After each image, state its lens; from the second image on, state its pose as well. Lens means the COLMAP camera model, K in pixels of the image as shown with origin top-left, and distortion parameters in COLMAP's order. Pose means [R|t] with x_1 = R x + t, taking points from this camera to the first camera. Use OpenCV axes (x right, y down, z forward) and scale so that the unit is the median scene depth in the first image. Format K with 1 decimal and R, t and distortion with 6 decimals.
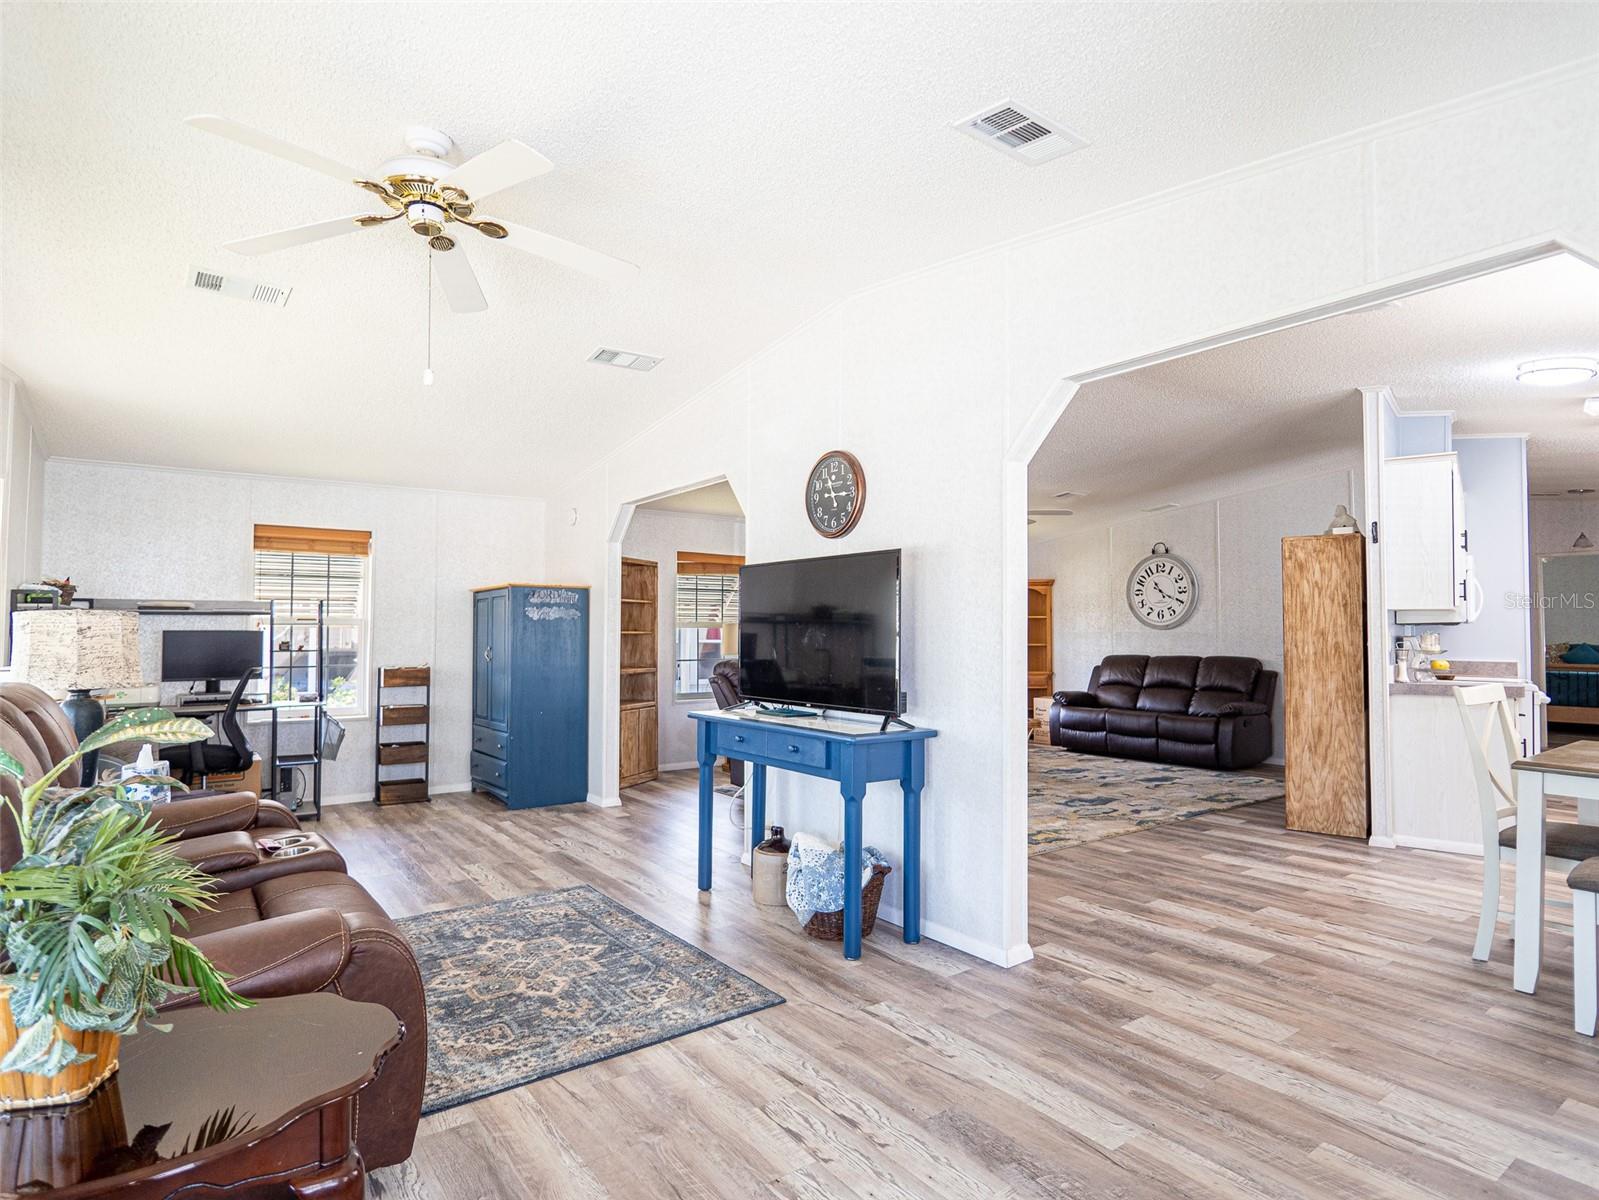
lens RADIAL K [[866.2, 0, 799.5], [0, 866.2, 600.0], [0, 0, 1]] dist [-0.007984, 0.000463]
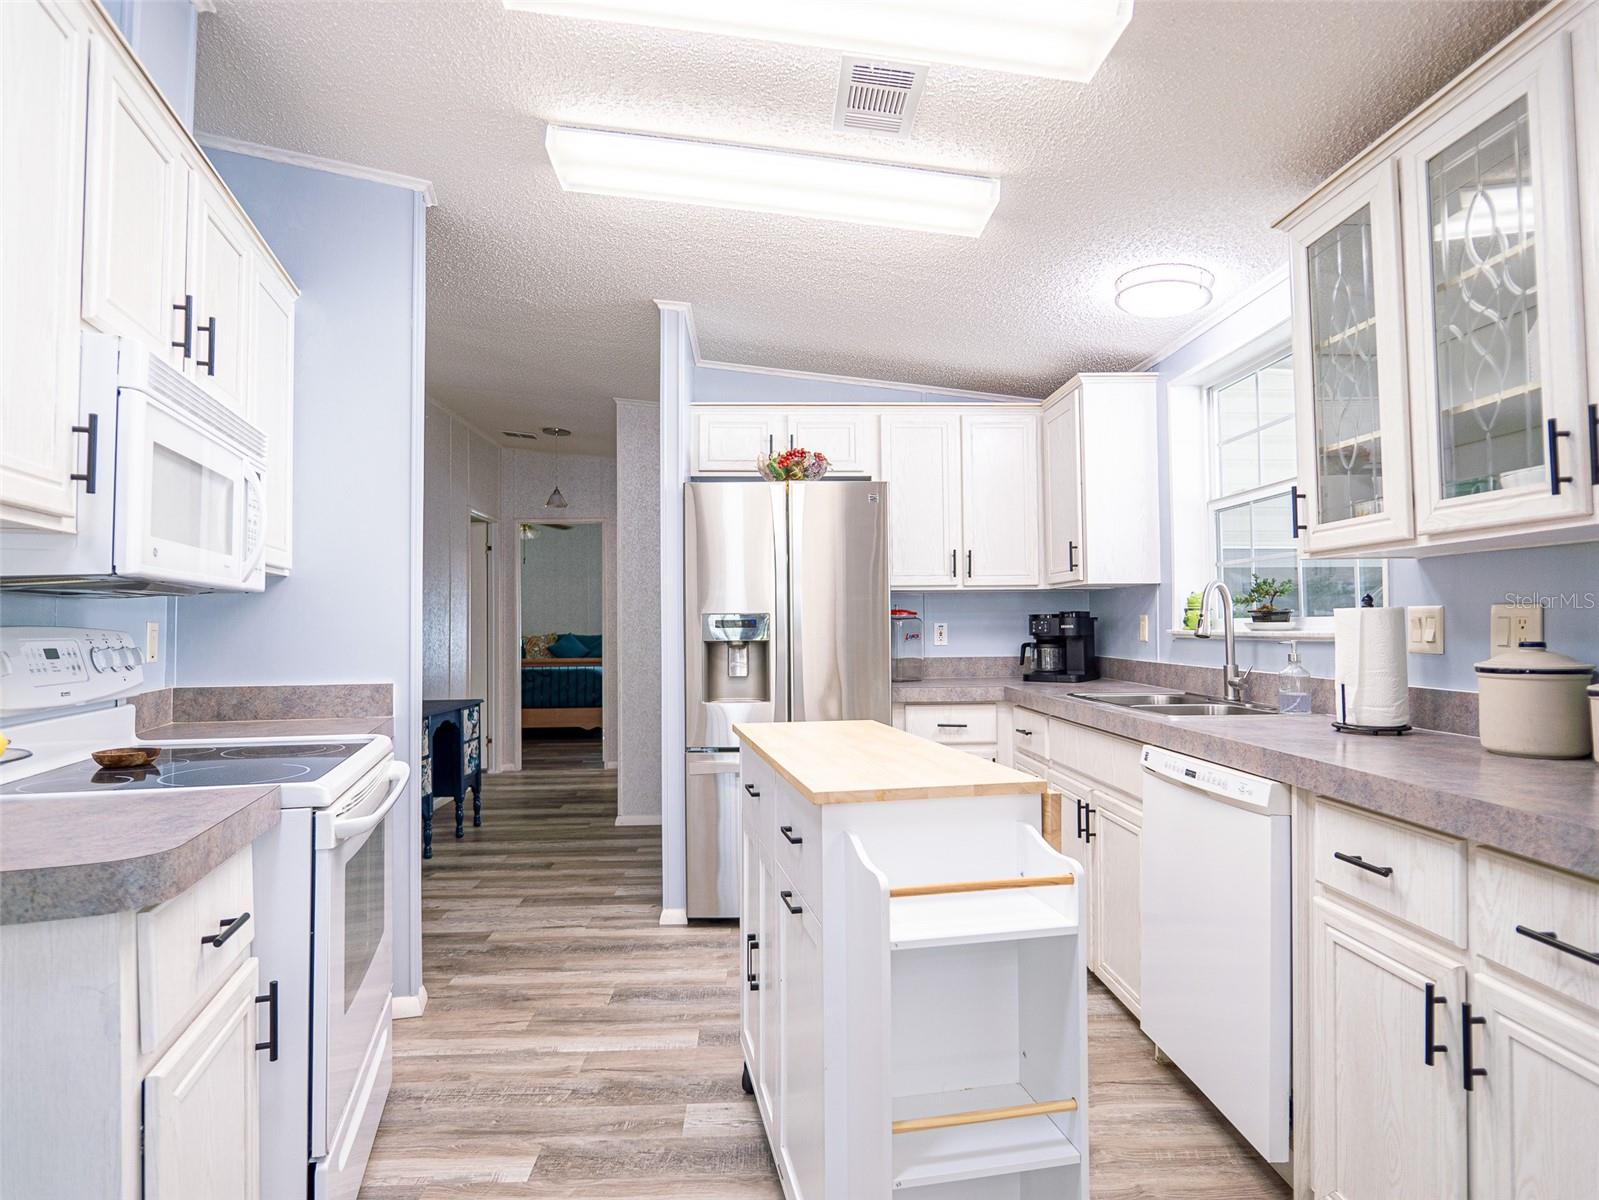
lens RADIAL K [[854.1, 0, 799.5], [0, 854.1, 600.0], [0, 0, 1]] dist [-0.004114, -0.001521]
pose [[0.557072, 0.011554, 0.830384, 0.715581], [-0.016221, 0.999864, -0.003030, 0.033092], [-0.830306, -0.011782, 0.557184, 0.712394]]
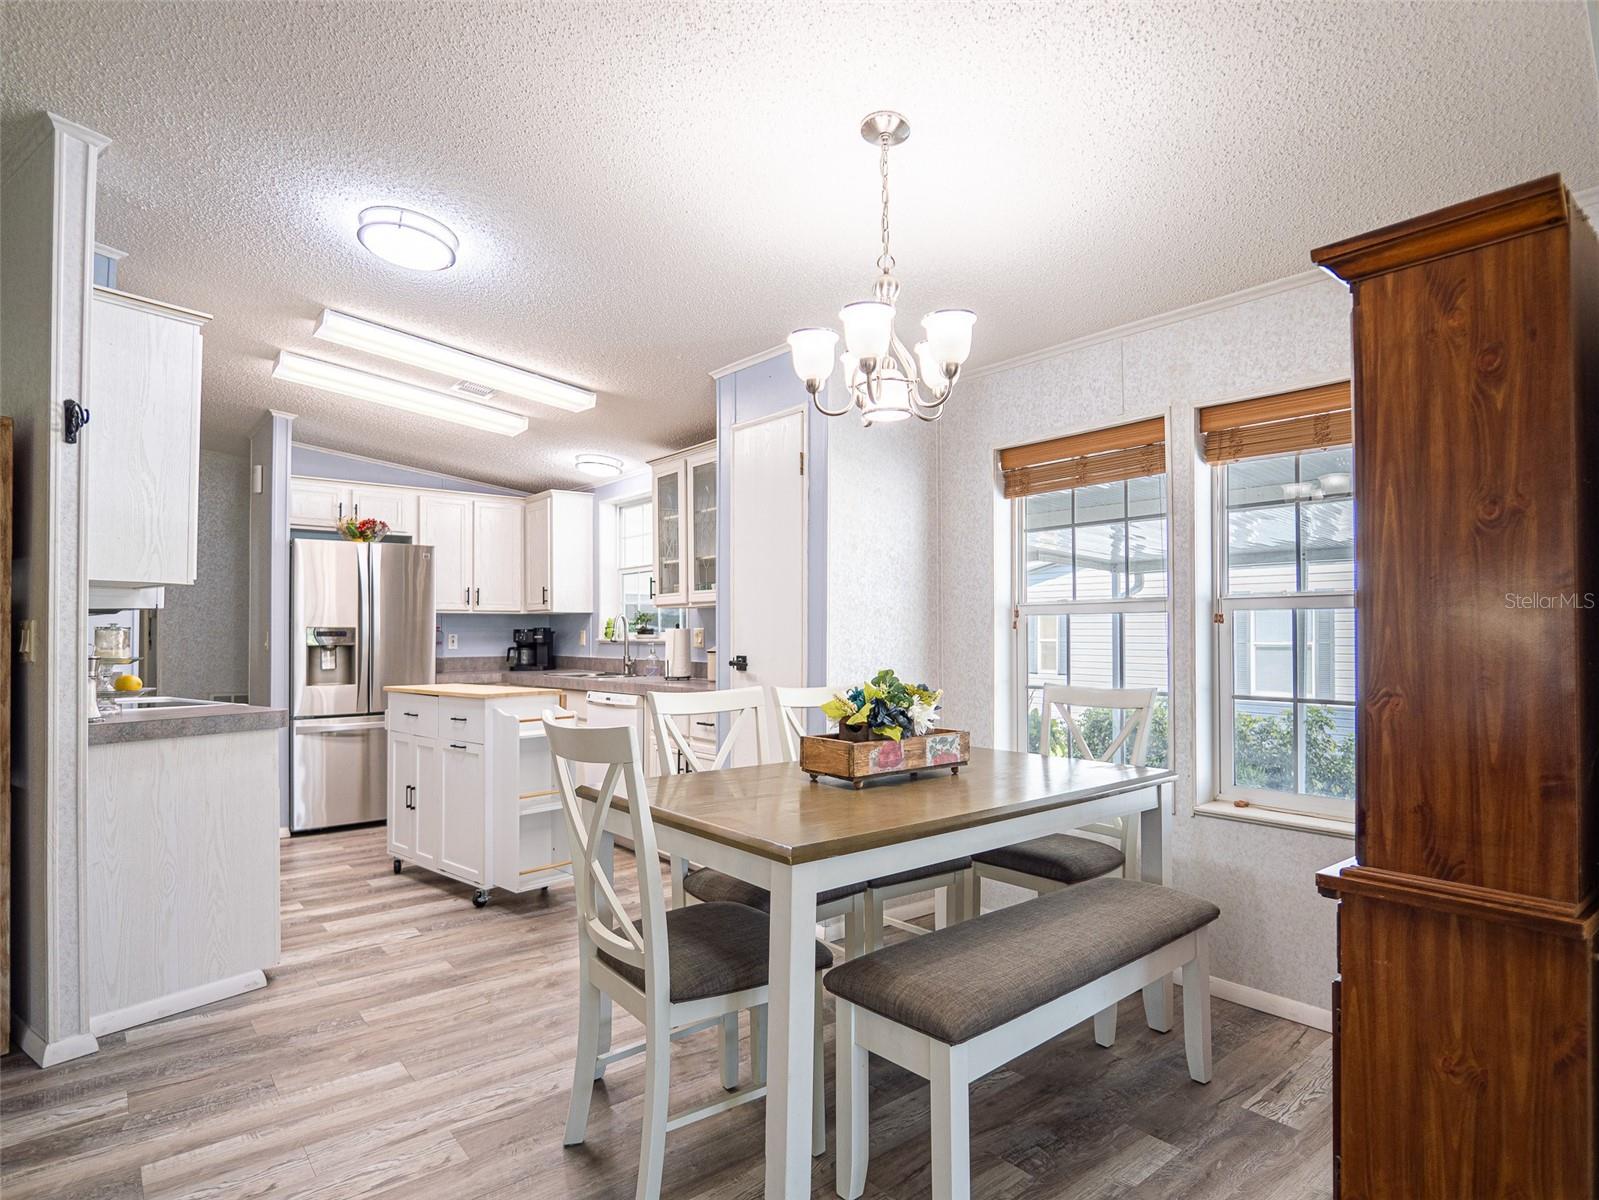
lens RADIAL K [[880.0, 0, 790.1], [0, 880.0, 615.7], [0, 0, 1]] dist [-0.009746, 0.000566]
pose [[-0.047993, 0.013755, 0.998753, 0.155371], [-0.031817, 0.999377, -0.015292, 0.027167], [-0.998341, -0.032512, -0.047525, 0.628454]]
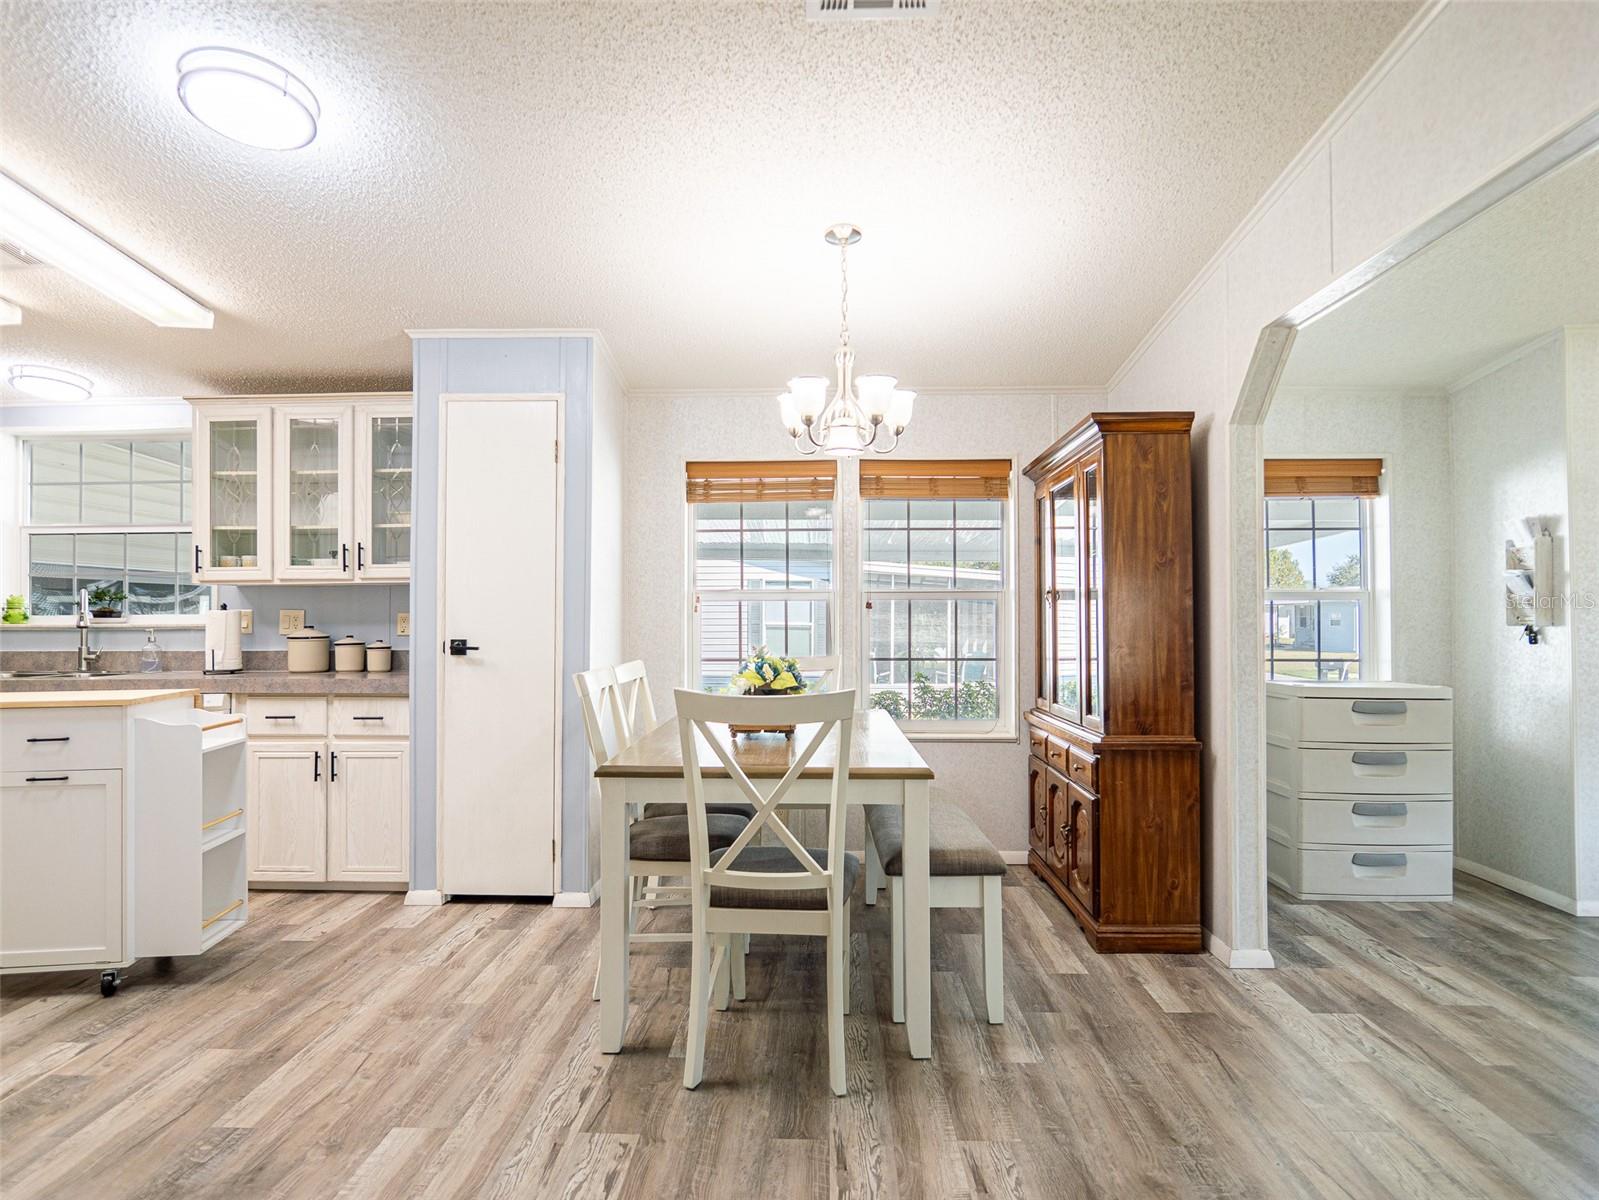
lens RADIAL K [[866.2, 0, 799.5], [0, 866.2, 600.0], [0, 0, 1]] dist [-0.007984, 0.000463]
pose [[-0.785782, 0.004797, 0.618485, 0.260058], [-0.024260, 0.998961, -0.038570, 0.039988], [-0.618028, -0.045312, -0.784849, 1.032752]]
